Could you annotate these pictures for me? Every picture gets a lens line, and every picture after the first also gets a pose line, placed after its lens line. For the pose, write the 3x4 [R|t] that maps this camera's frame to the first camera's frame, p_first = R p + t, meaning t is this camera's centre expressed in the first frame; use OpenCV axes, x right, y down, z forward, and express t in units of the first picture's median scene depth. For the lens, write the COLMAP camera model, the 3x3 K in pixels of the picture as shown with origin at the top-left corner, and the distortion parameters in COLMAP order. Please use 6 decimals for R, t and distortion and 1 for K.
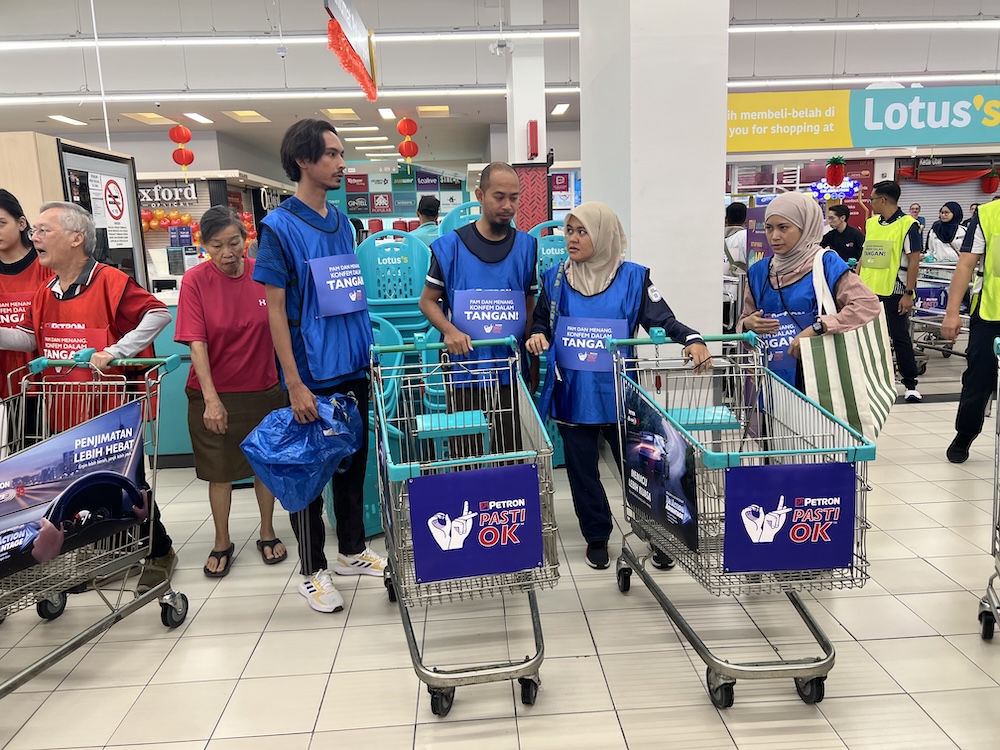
lens RADIAL K [[748.4, 0, 507.0], [0, 748.4, 380.6], [0, 0, 1]] dist [0.003195, -0.020841]
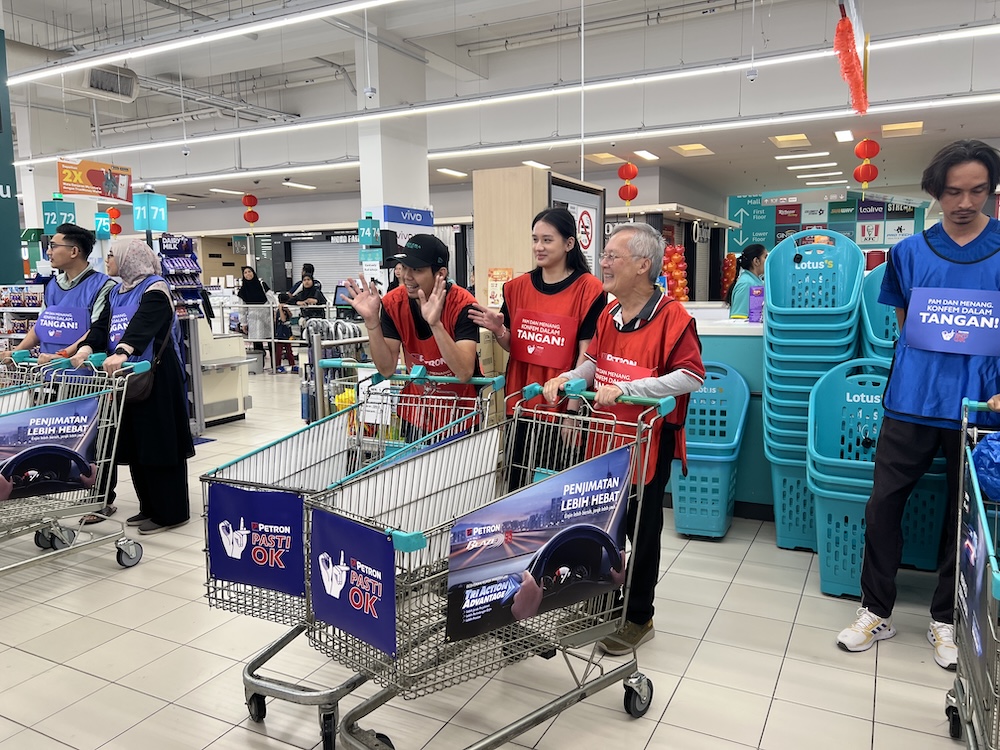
lens RADIAL K [[748.4, 0, 502.5], [0, 748.4, 370.9], [0, 0, 1]] dist [0.003195, -0.020841]
pose [[0.852478, 0.079764, -0.516642, -0.175382], [-0.107704, 0.993887, -0.024270, -0.022510], [0.511548, 0.076334, 0.855858, 0.177854]]
